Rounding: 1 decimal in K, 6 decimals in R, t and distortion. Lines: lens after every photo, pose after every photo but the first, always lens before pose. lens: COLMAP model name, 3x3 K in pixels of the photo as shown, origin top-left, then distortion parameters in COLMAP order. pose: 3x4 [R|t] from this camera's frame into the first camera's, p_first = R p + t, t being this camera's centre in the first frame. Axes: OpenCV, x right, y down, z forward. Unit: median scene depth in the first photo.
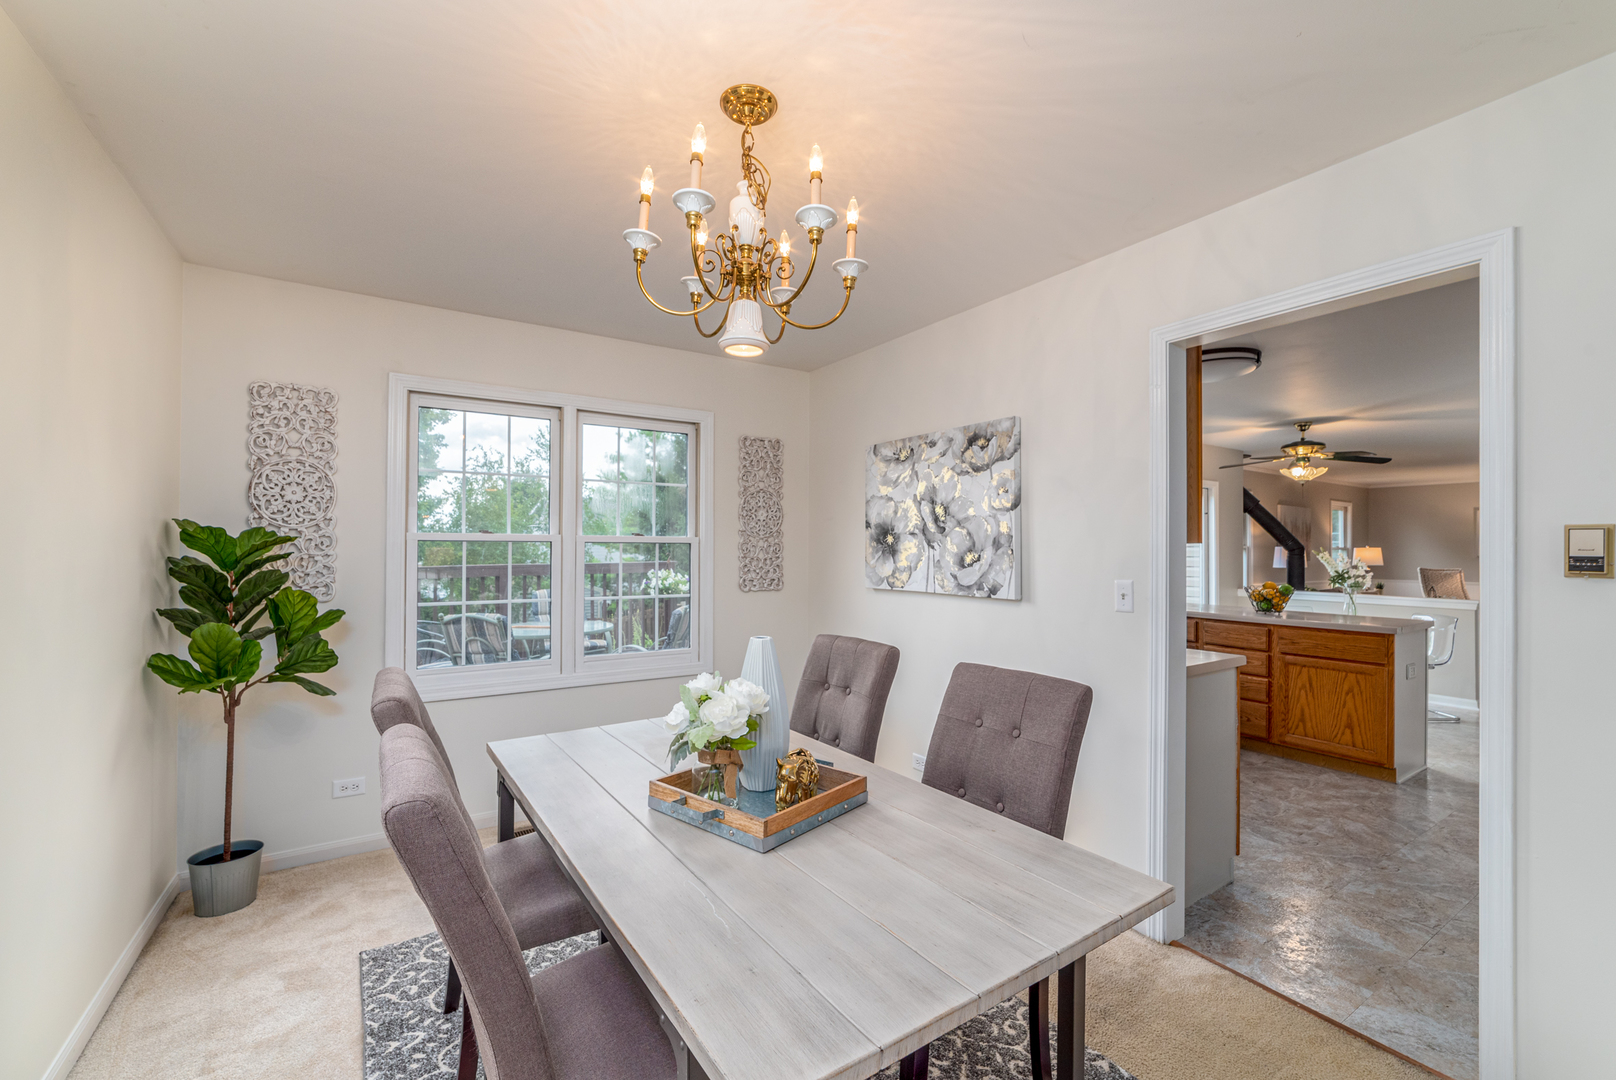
lens RADIAL K [[639.8, 0, 823.5], [0, 639.8, 543.3], [0, 0, 1]] dist [-0.015837, 0.004917]
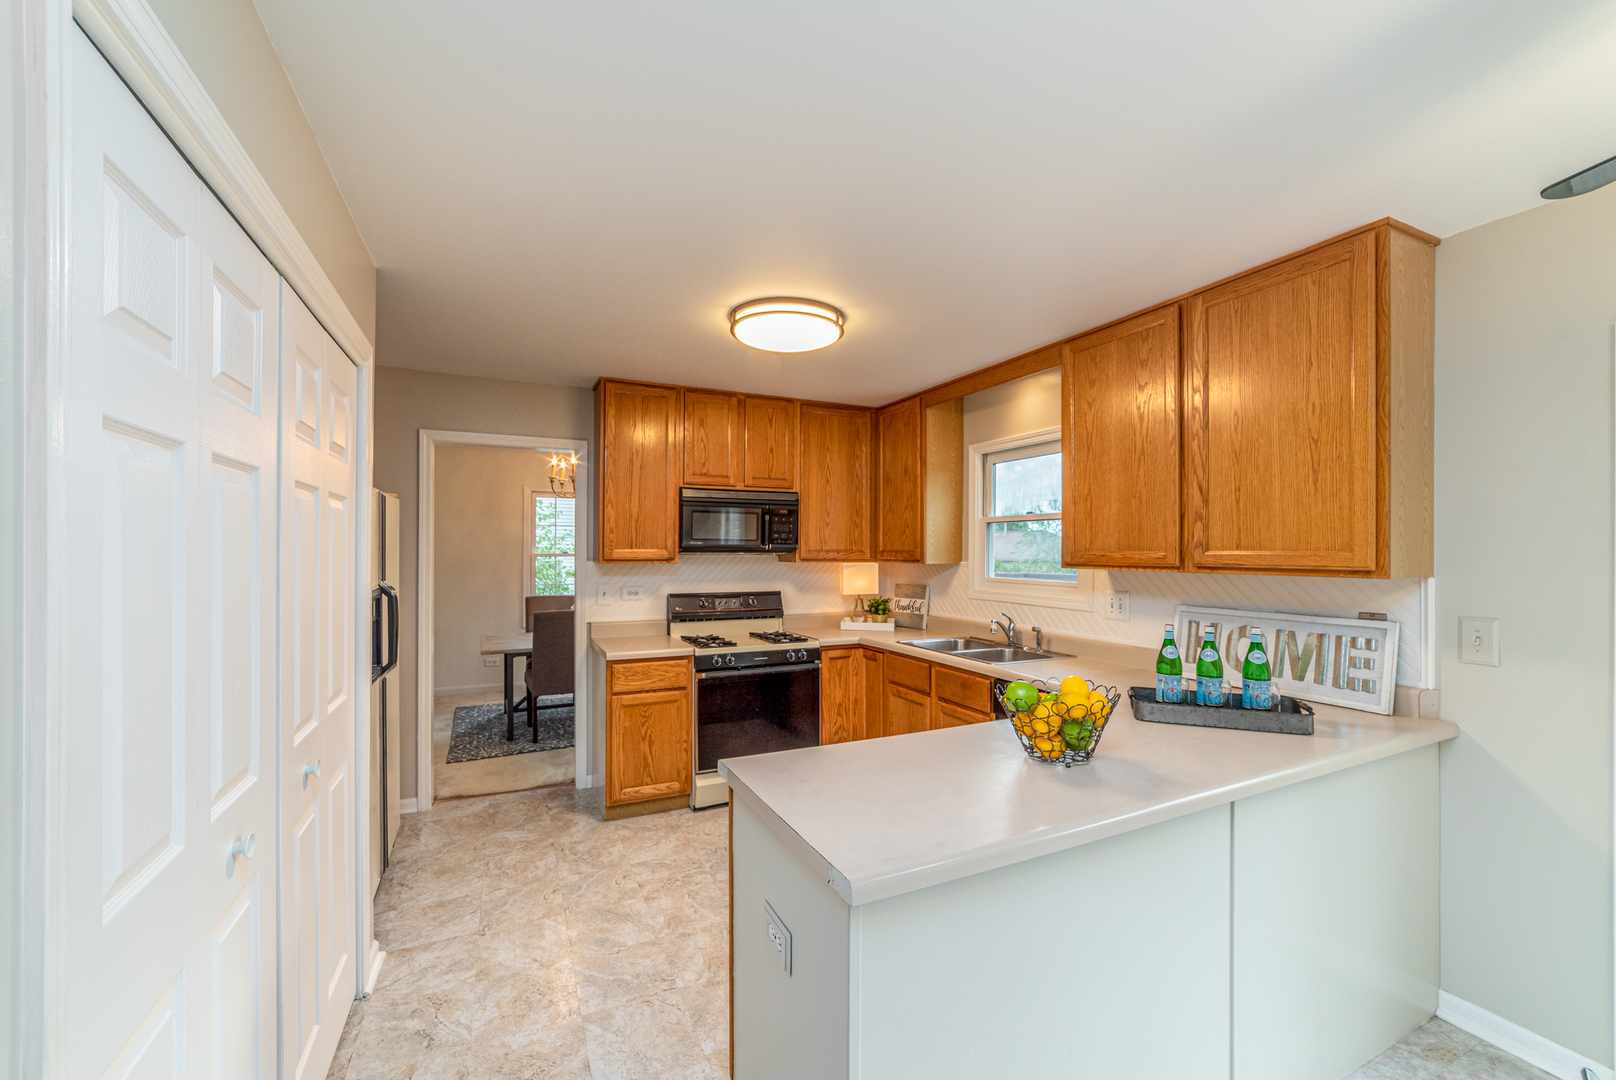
lens RADIAL K [[639.8, 0, 808.4], [0, 639.8, 543.6], [0, 0, 1]] dist [-0.015837, 0.004917]
pose [[-0.112623, -0.011782, -0.993568, 0.915404], [0.002164, 0.999924, -0.012103, -0.010986], [0.993635, -0.003513, -0.112589, 0.751760]]
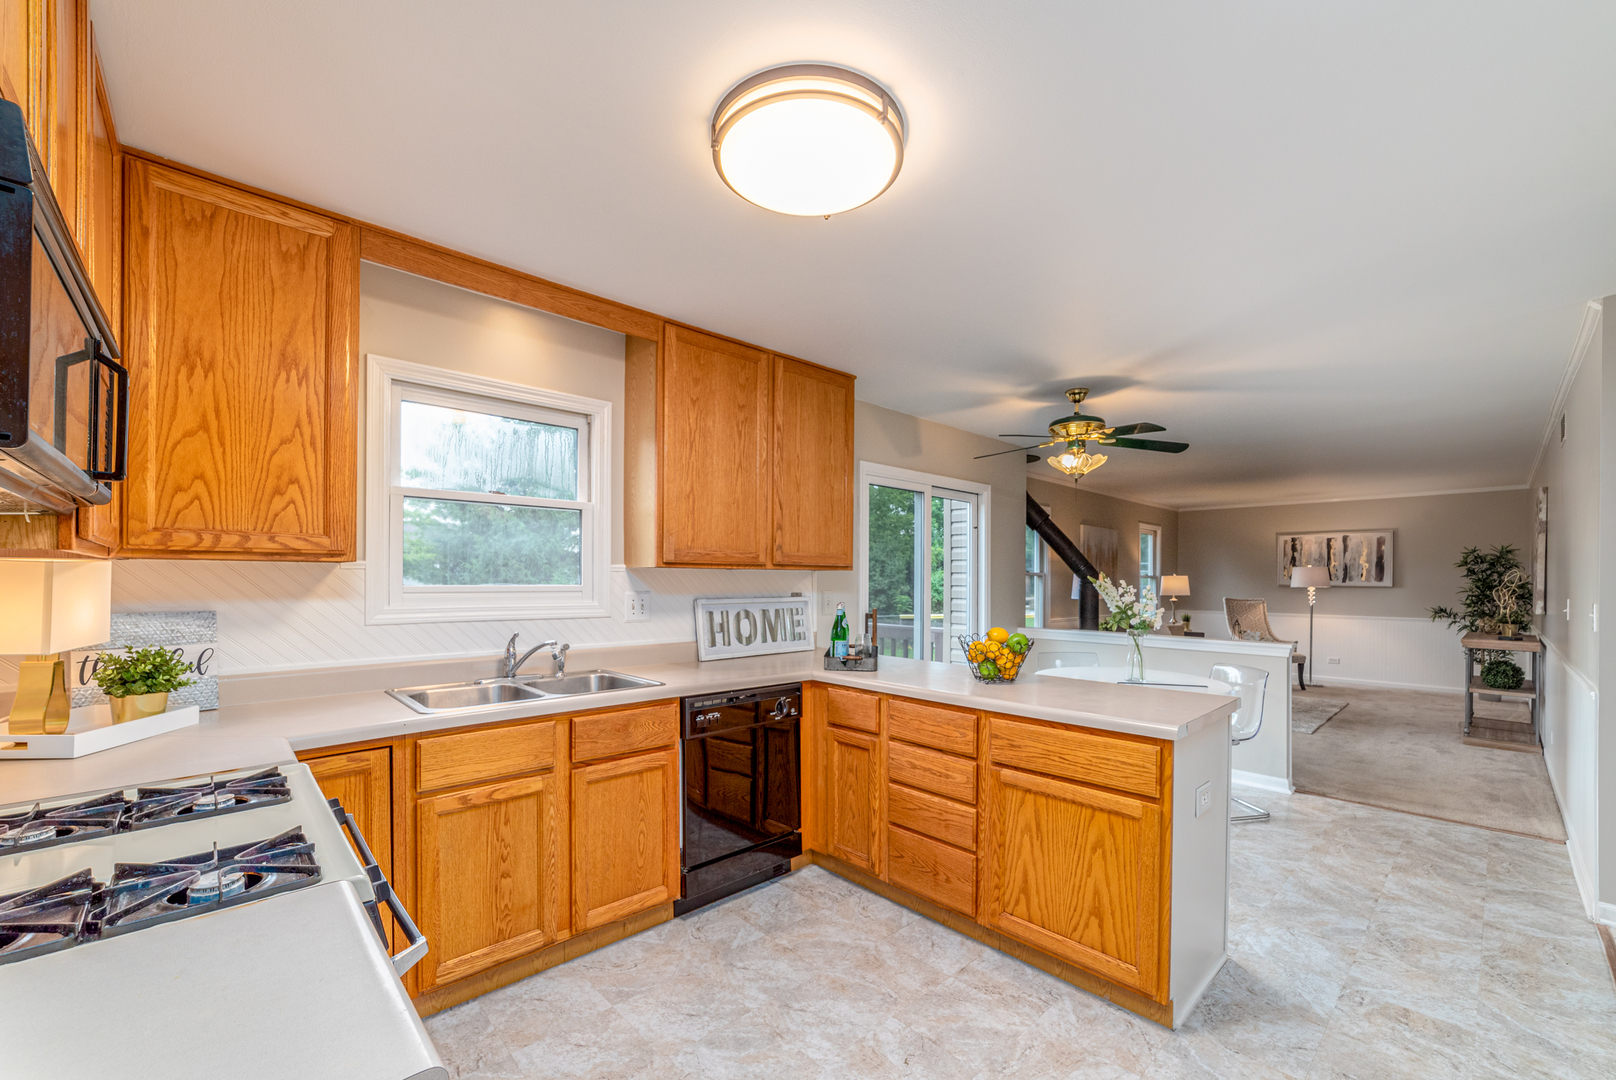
lens RADIAL K [[639.8, 0, 826.8], [0, 639.8, 579.2], [0, 0, 1]] dist [-0.015837, 0.004917]
pose [[0.981329, 0.000540, 0.192335, 0.365647], [-0.002320, 0.999957, 0.009029, 0.009407], [-0.192322, -0.009307, 0.981288, 0.381932]]
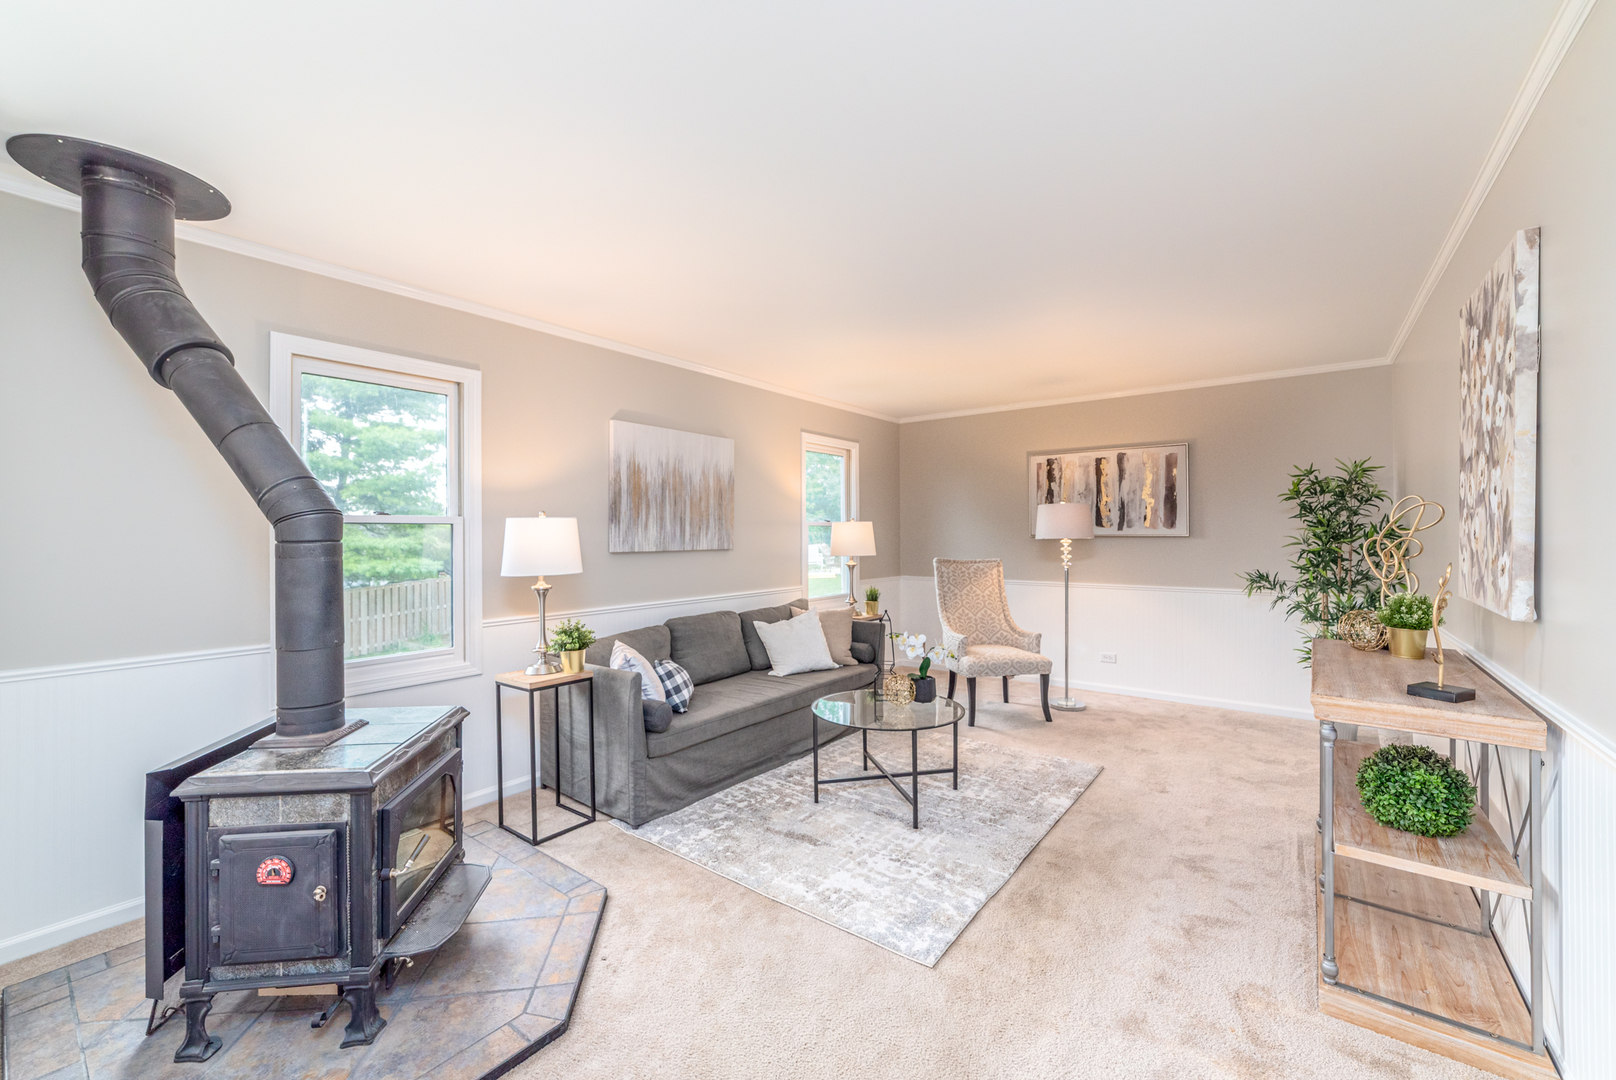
lens RADIAL K [[639.8, 0, 818.9], [0, 639.8, 531.8], [0, 0, 1]] dist [-0.015837, 0.004917]
pose [[0.938035, -0.011012, 0.346366, 1.179997], [0.009019, 0.999932, 0.007365, 0.019932], [-0.346424, -0.003785, 0.938070, 0.943071]]
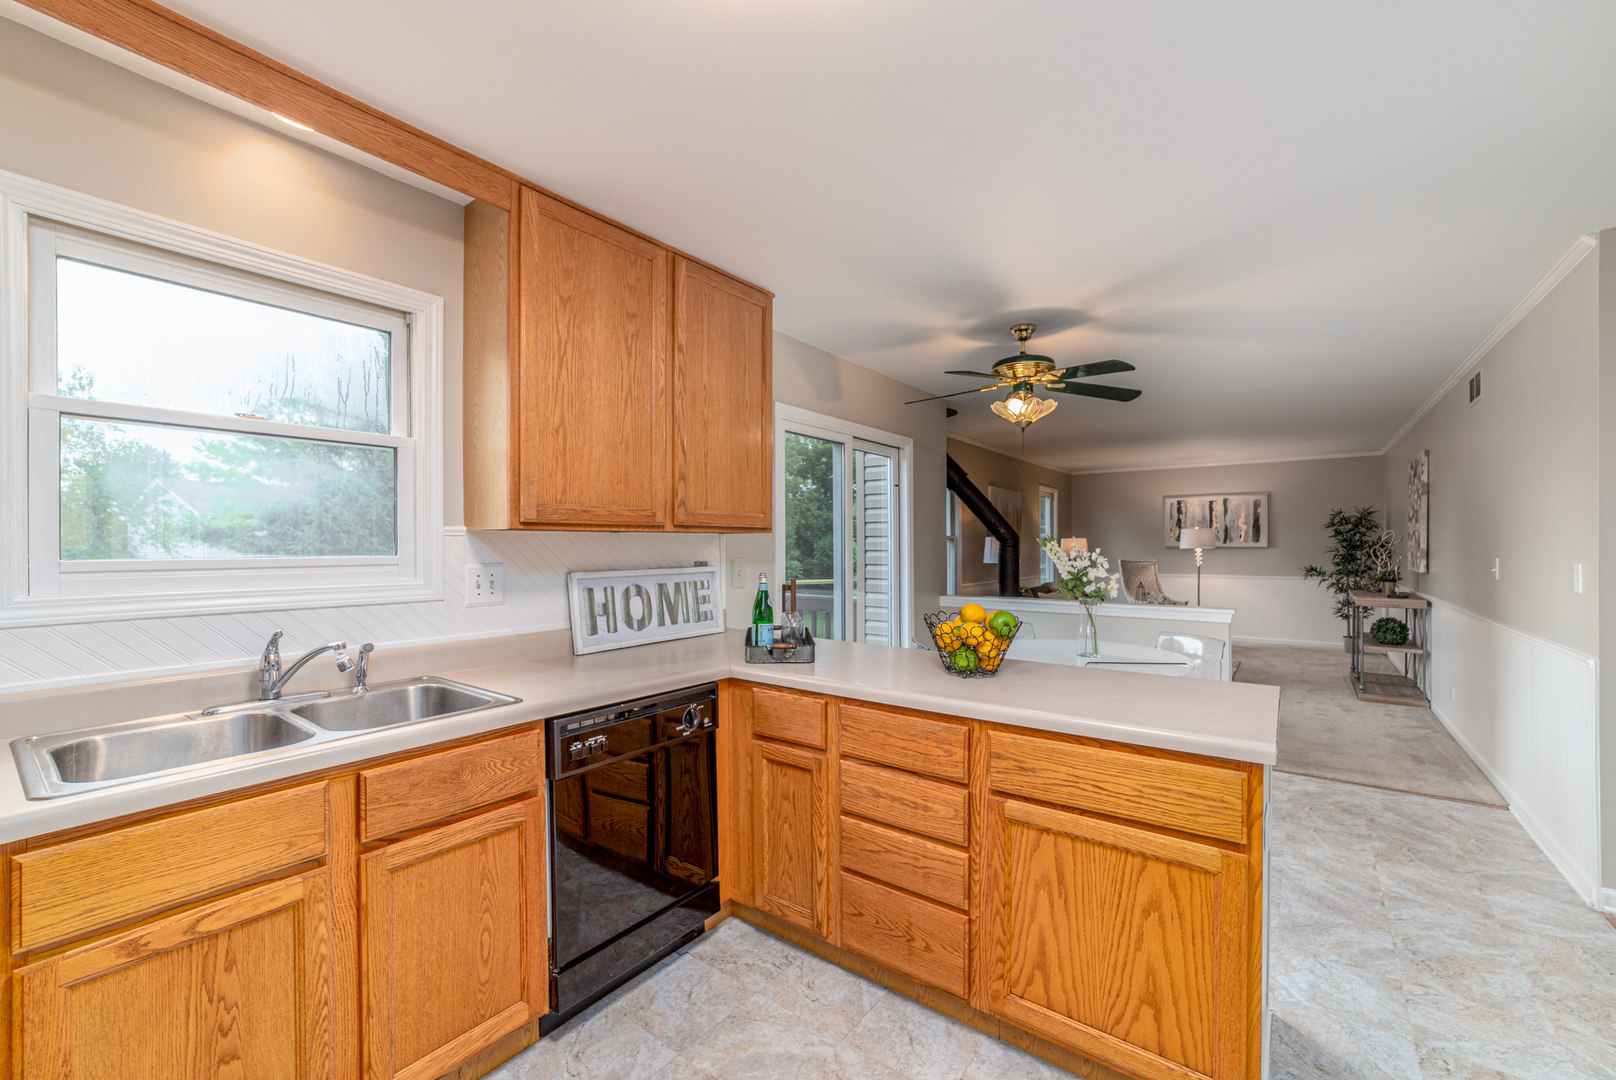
lens RADIAL K [[639.8, 0, 815.2], [0, 639.8, 543.4], [0, 0, 1]] dist [-0.015837, 0.004917]
pose [[0.937467, -0.007095, 0.348001, 0.366371], [0.004683, 0.999959, 0.007769, 0.010798], [-0.348042, -0.005654, 0.937462, 0.511633]]
